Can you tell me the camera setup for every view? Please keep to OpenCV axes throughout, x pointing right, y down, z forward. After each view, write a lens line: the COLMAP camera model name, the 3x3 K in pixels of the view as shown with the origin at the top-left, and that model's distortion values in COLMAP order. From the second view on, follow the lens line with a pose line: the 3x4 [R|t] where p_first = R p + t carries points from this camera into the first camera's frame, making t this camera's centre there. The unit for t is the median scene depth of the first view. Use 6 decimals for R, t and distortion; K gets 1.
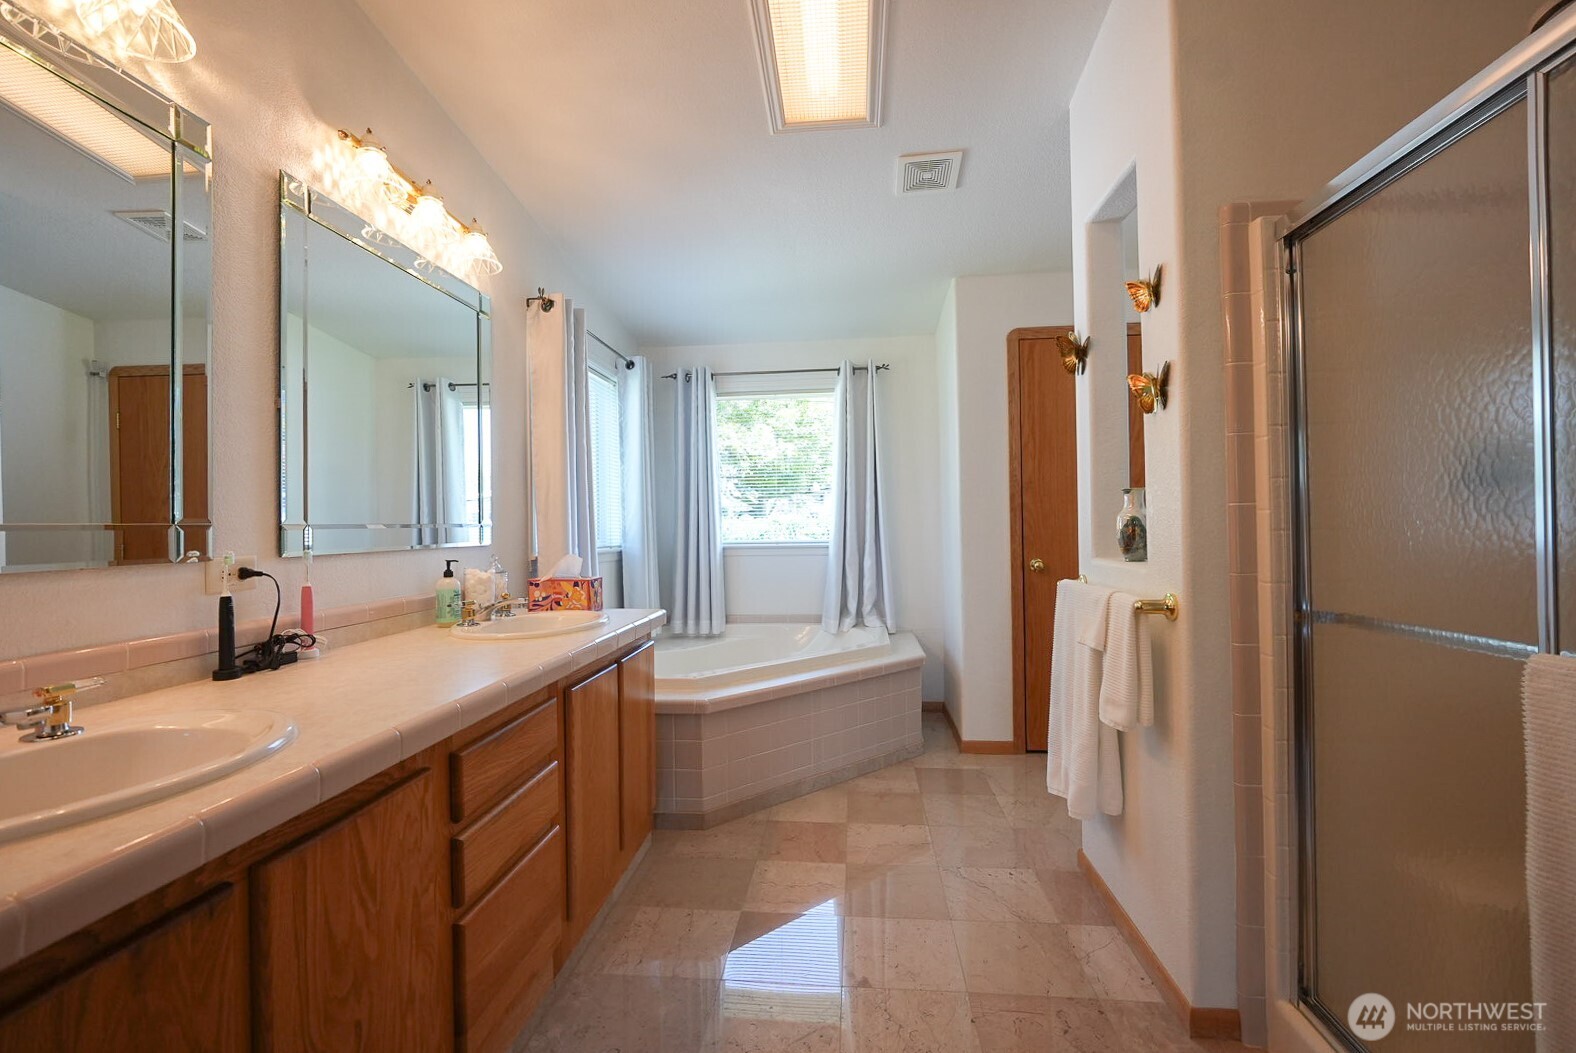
lens RADIAL K [[665.1, 0, 801.3], [0, 665.1, 522.5], [0, 0, 1]] dist [-0.016523, 0.003264]
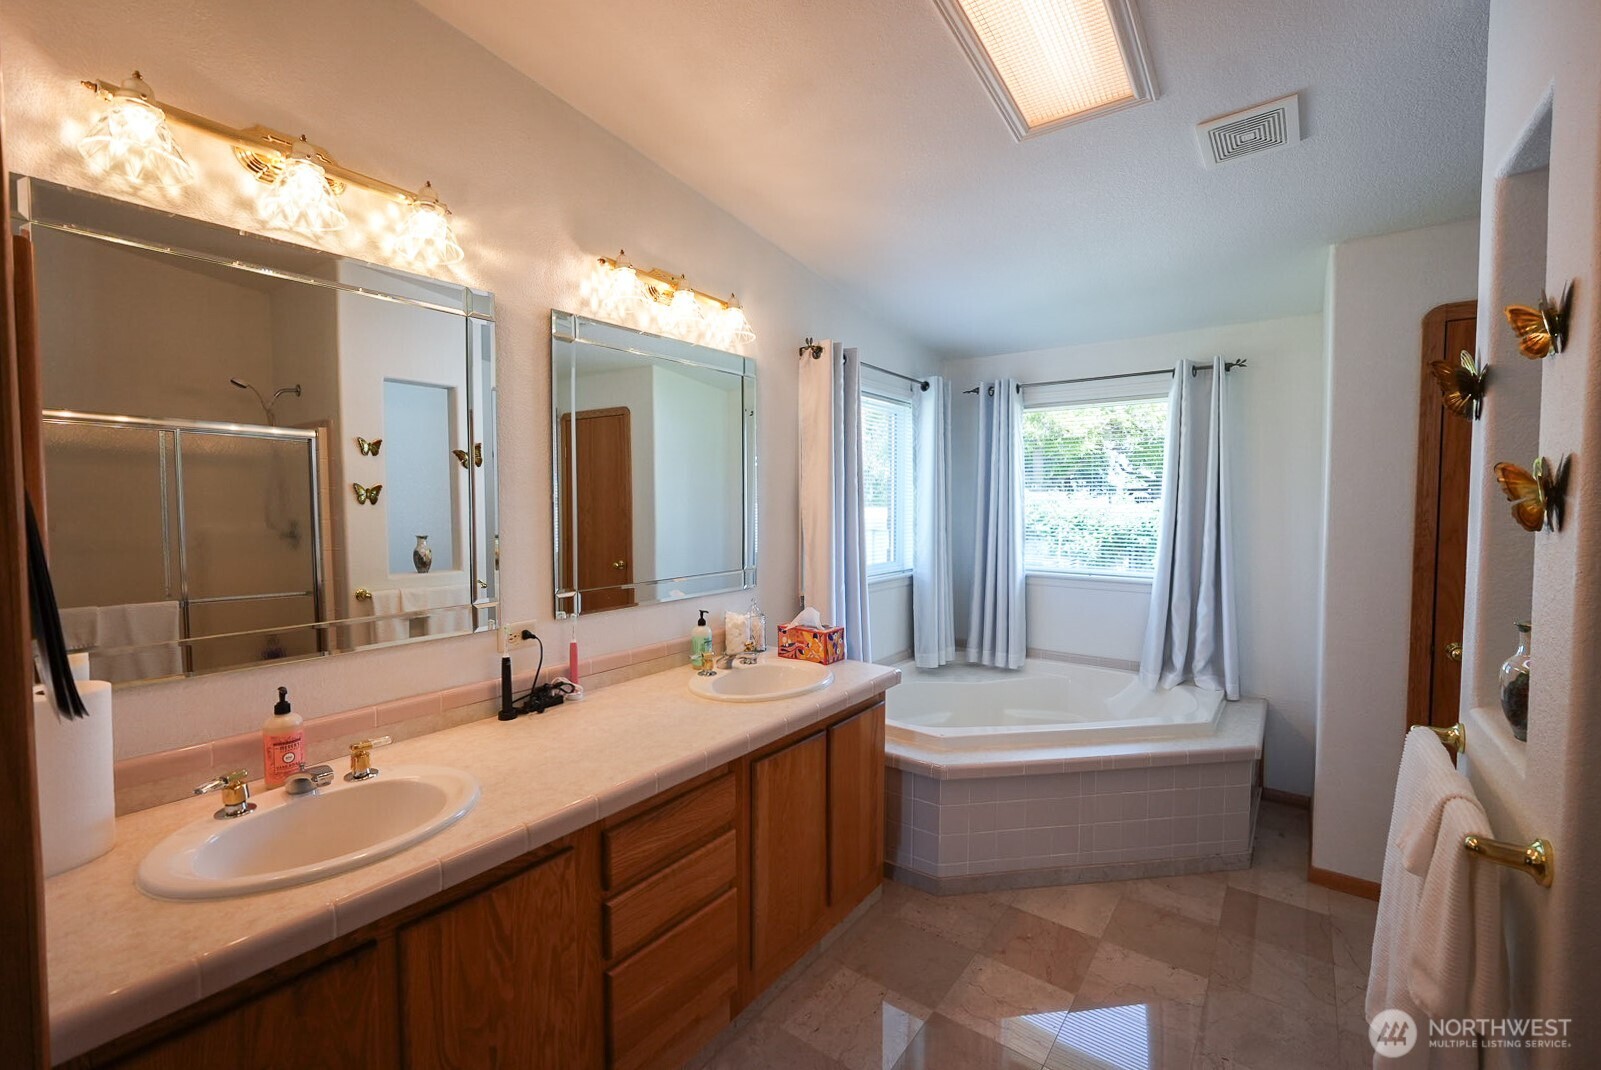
lens RADIAL K [[675.7, 0, 814.0], [0, 675.7, 530.9], [0, 0, 1]] dist [-0.016523, 0.003264]
pose [[0.855539, 0.044244, -0.515845, 0.221771], [-0.015315, 0.998069, 0.060204, -0.151392], [0.517512, -0.043607, 0.854564, 0.116905]]
